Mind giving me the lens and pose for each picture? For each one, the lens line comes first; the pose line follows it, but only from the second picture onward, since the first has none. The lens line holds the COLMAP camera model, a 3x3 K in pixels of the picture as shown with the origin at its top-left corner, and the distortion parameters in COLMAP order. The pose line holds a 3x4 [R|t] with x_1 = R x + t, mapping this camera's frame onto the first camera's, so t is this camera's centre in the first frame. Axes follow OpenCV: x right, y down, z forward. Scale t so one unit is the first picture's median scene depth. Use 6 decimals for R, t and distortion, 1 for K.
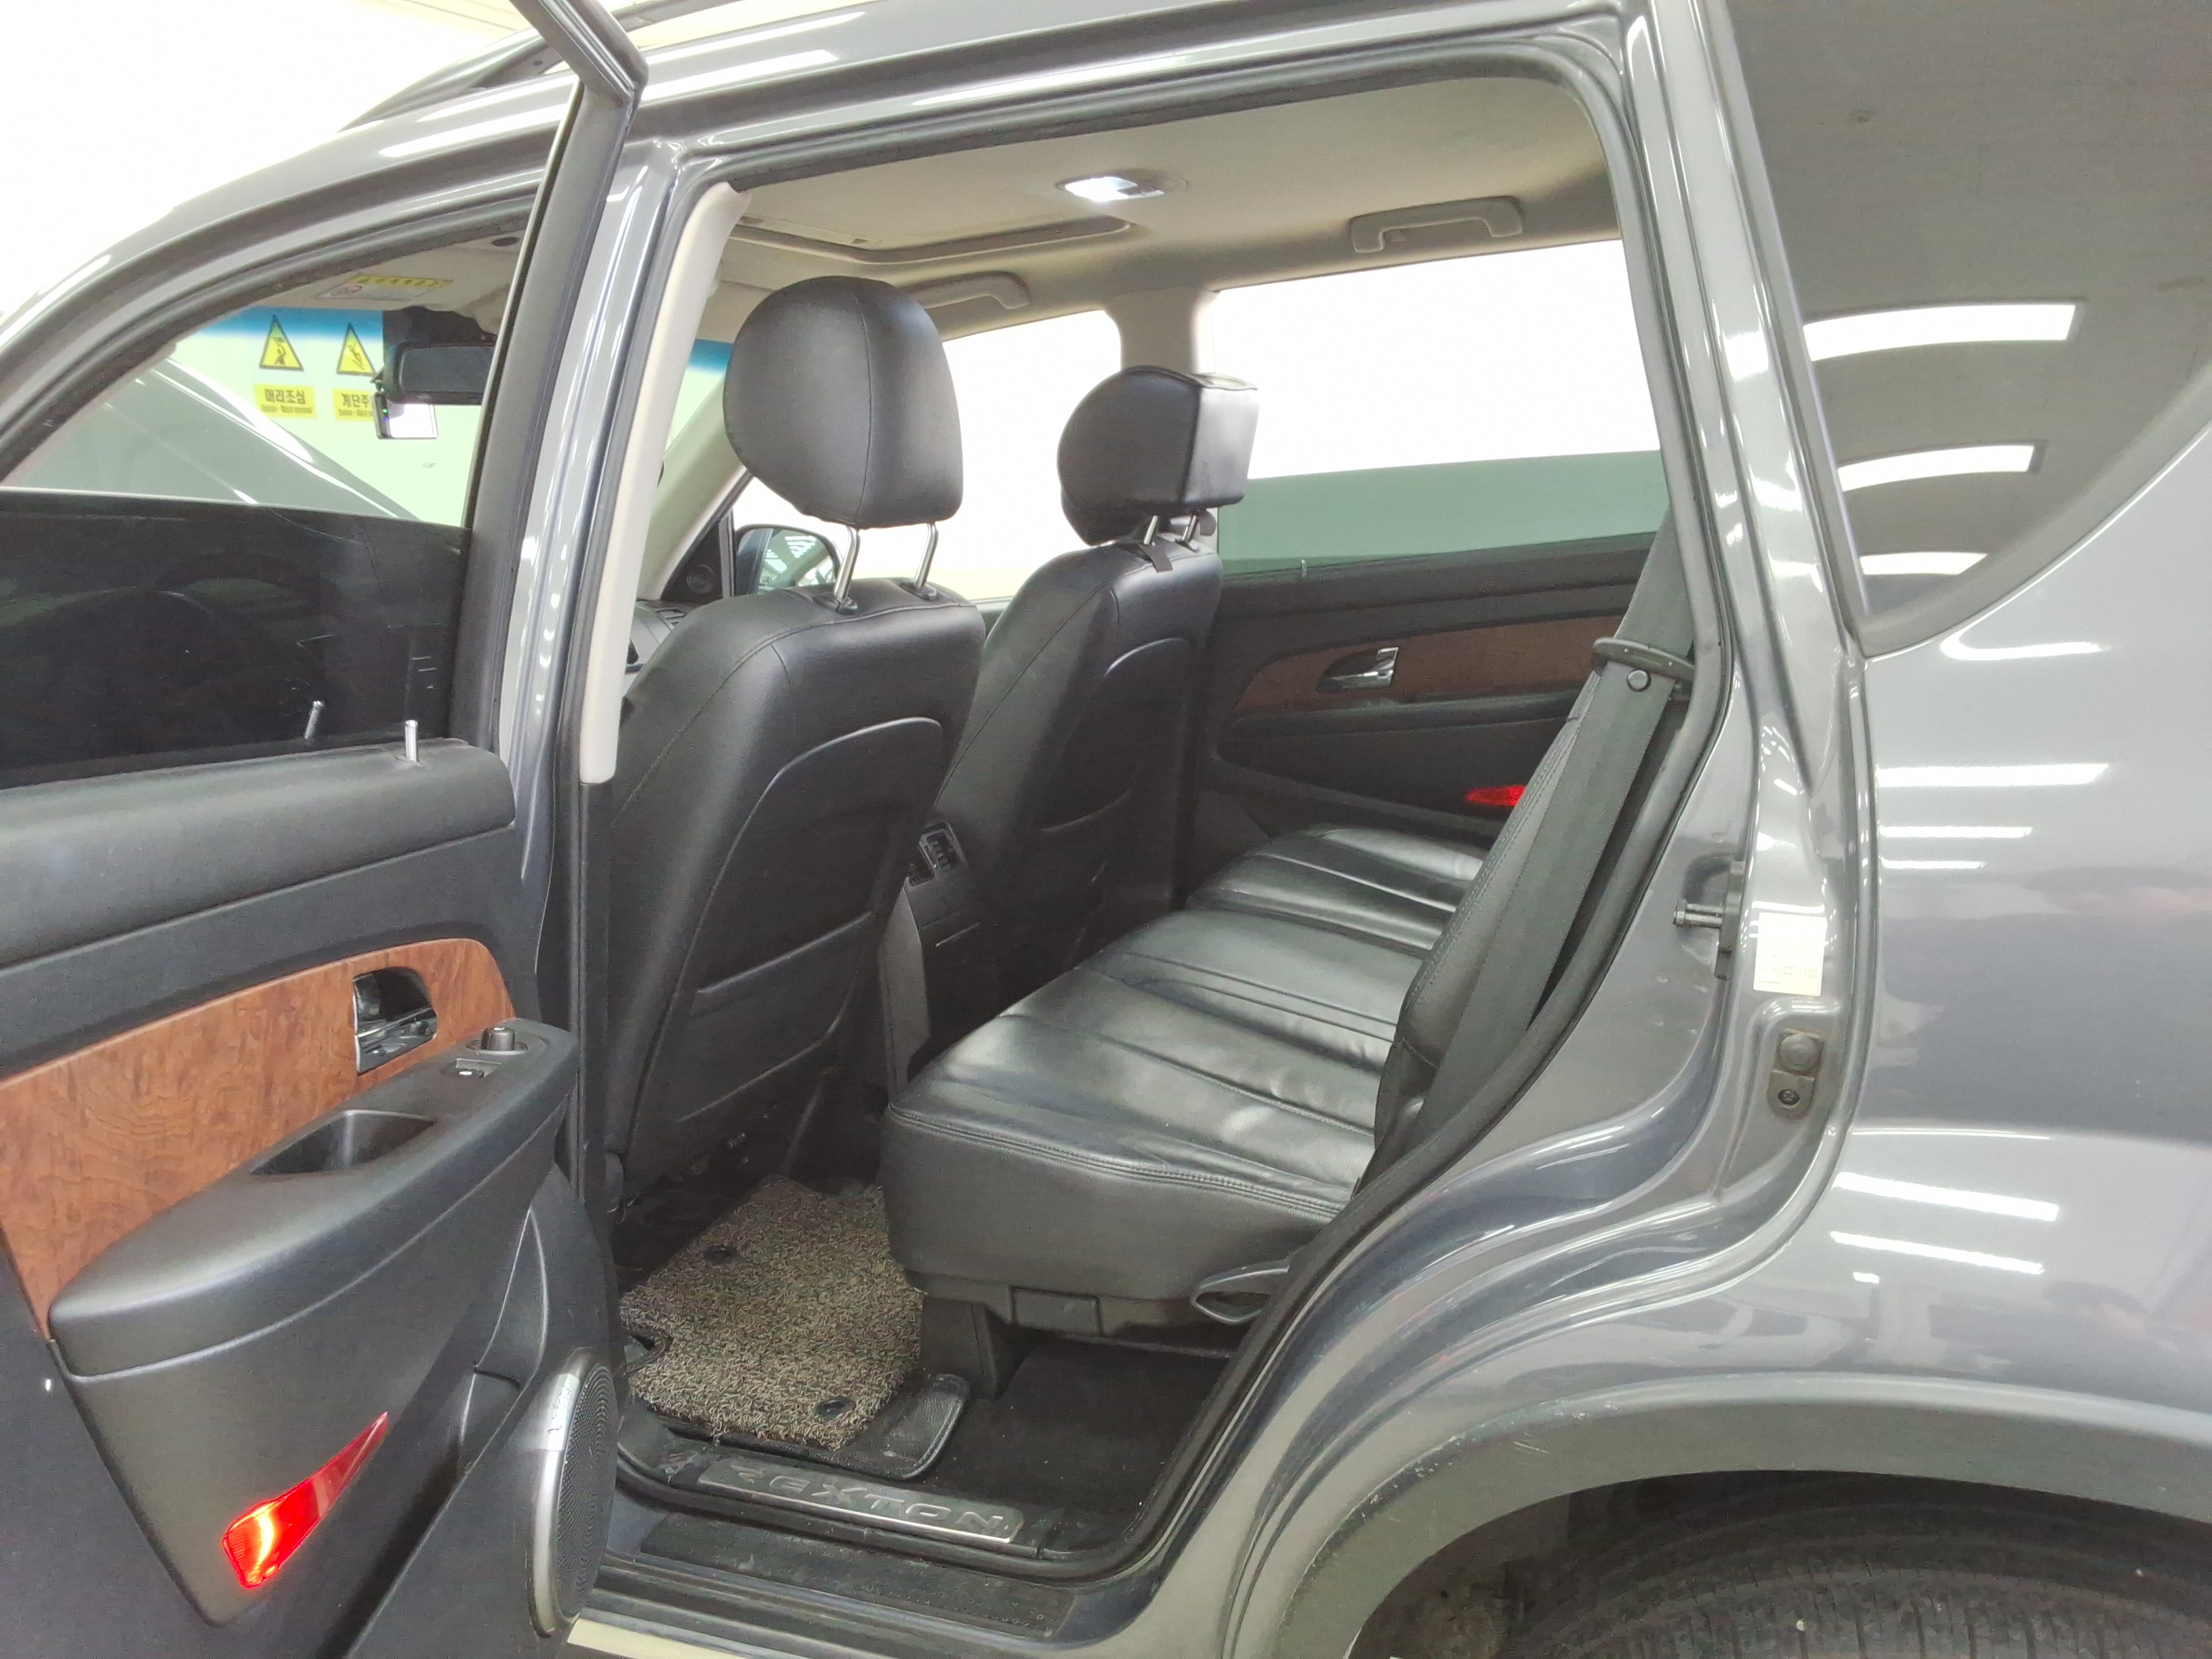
lens RADIAL K [[1794.6, 0, 1092.9], [0, 1794.6, 843.4], [0, 0, 1]] dist [0.077993, -0.068819]
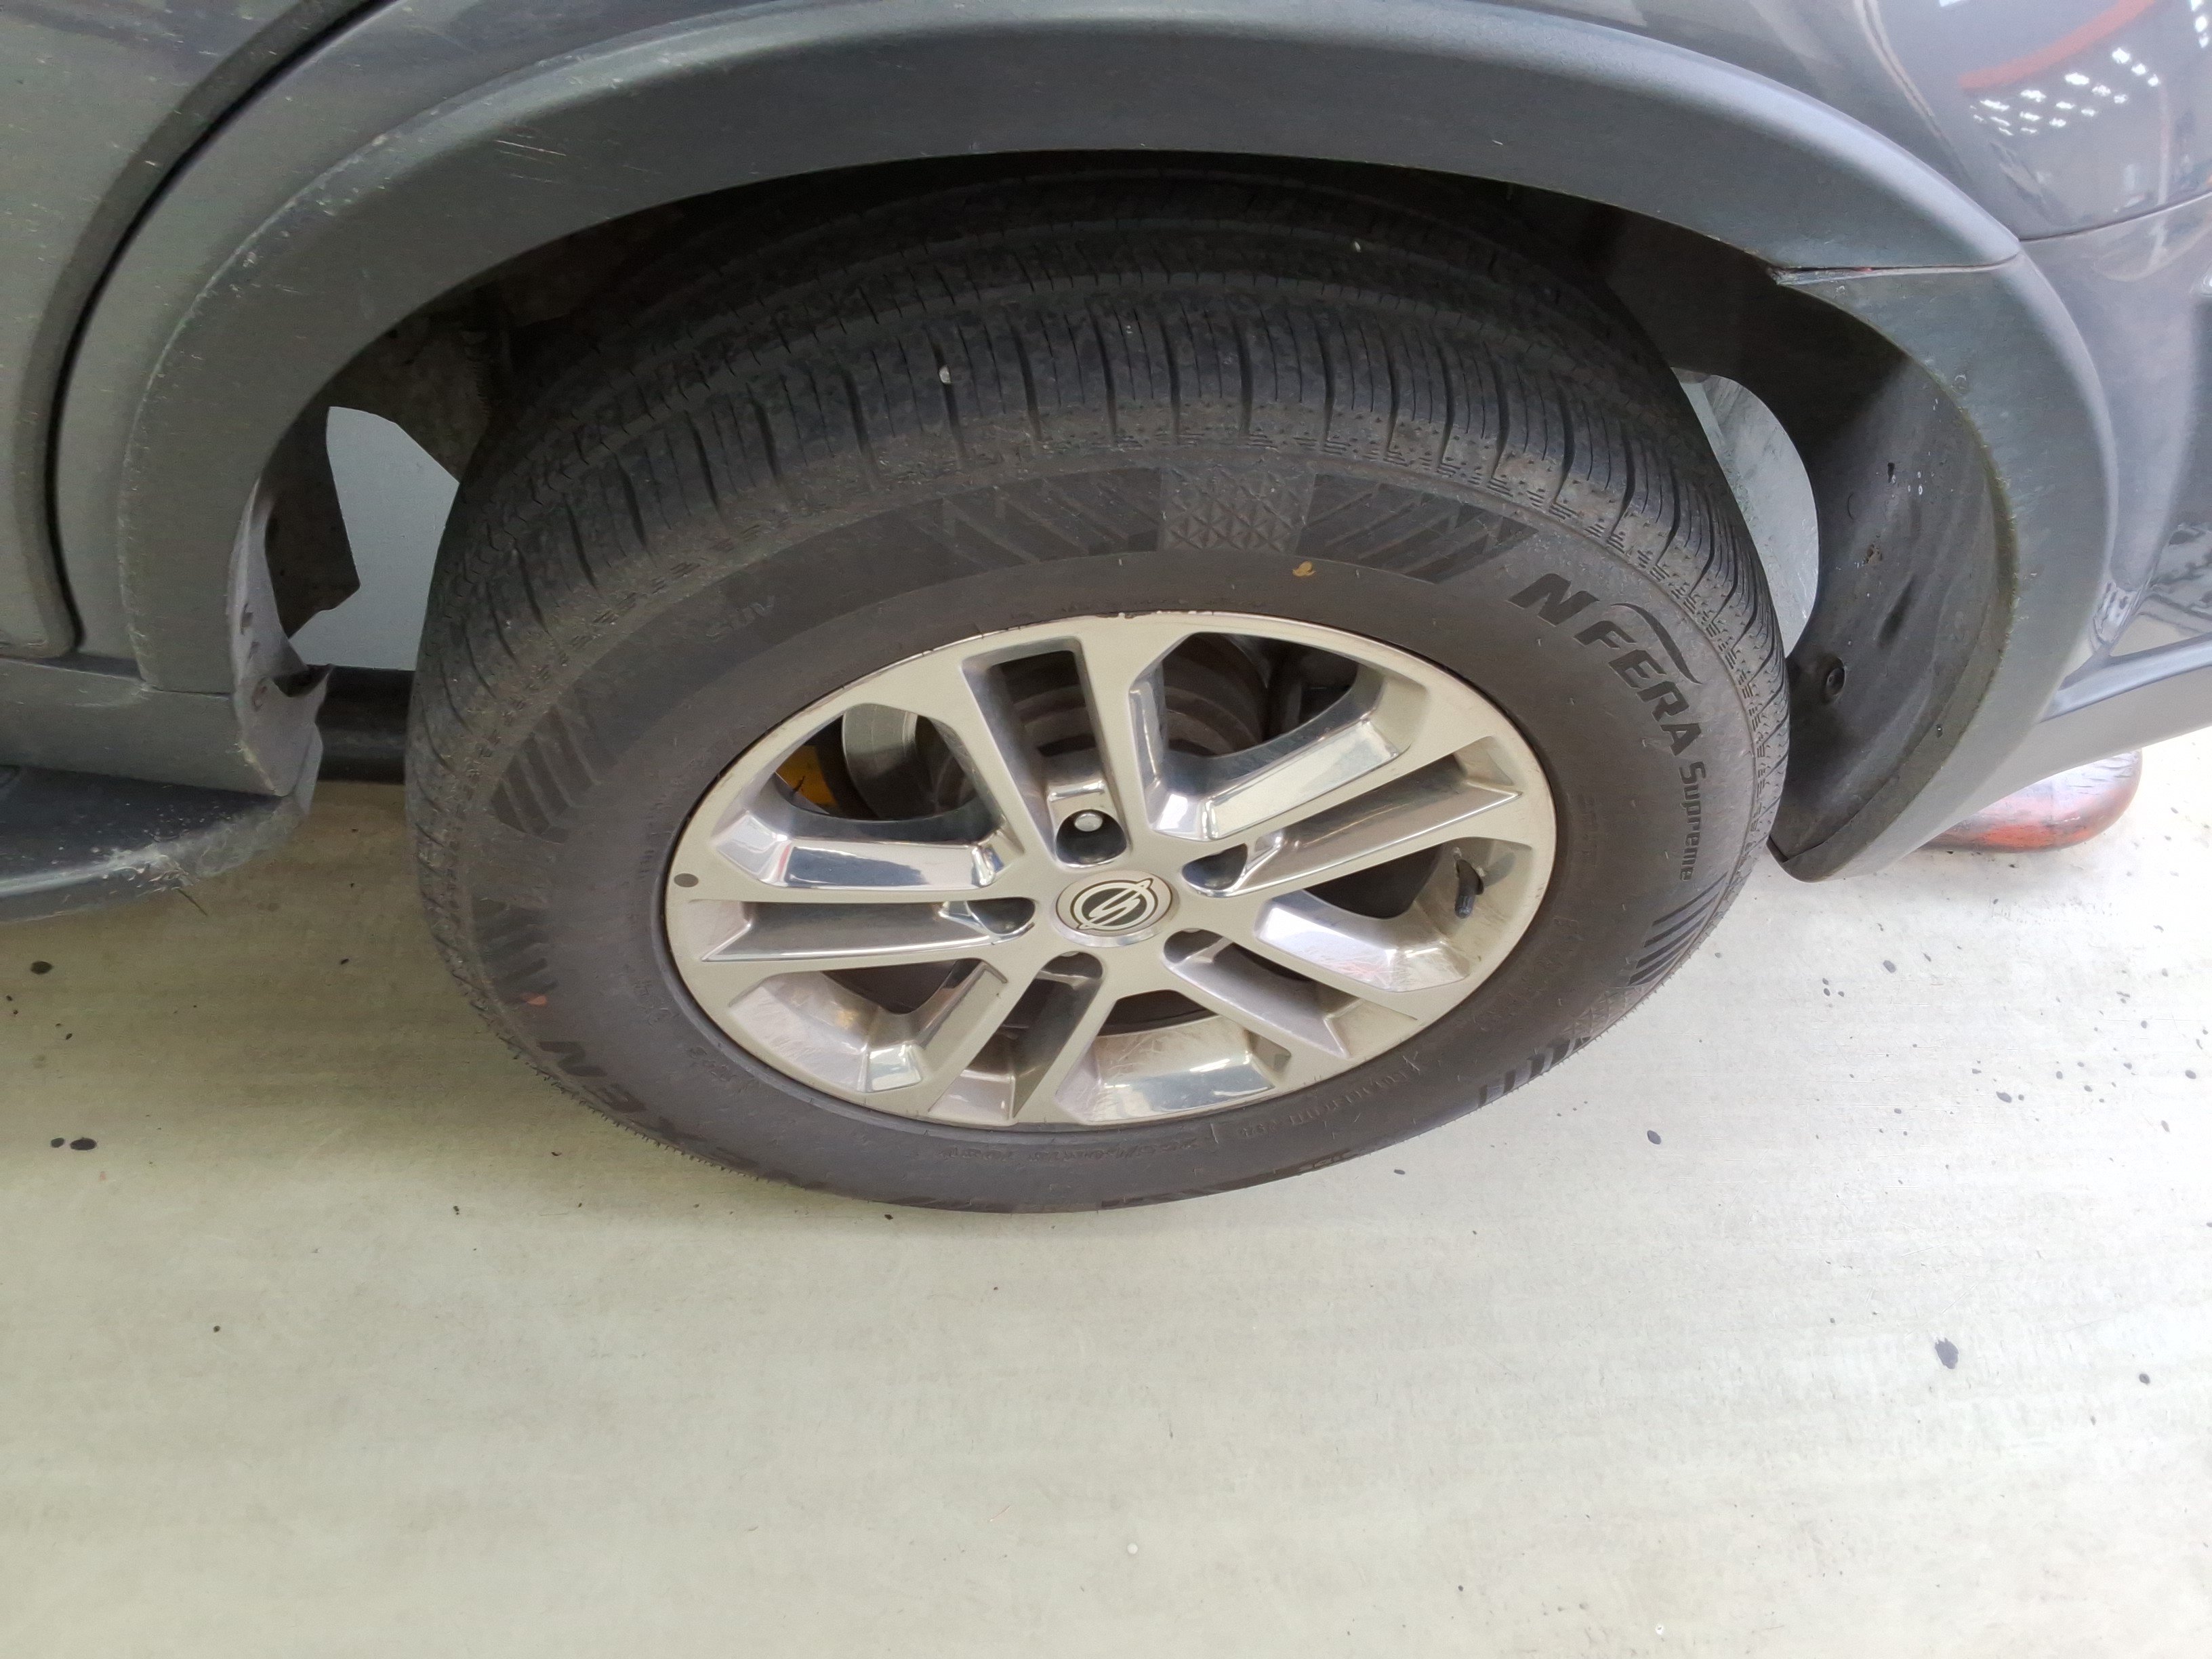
lens RADIAL K [[1794.6, 0, 1090.2], [0, 1794.6, 848.0], [0, 0, 1]] dist [0.077993, -0.068819]
pose [[0.855299, -0.259098, 0.448701, 0.083052], [-0.109767, 0.755728, 0.645621, 0.117561], [-0.506375, -0.601451, 0.617933, 0.445529]]
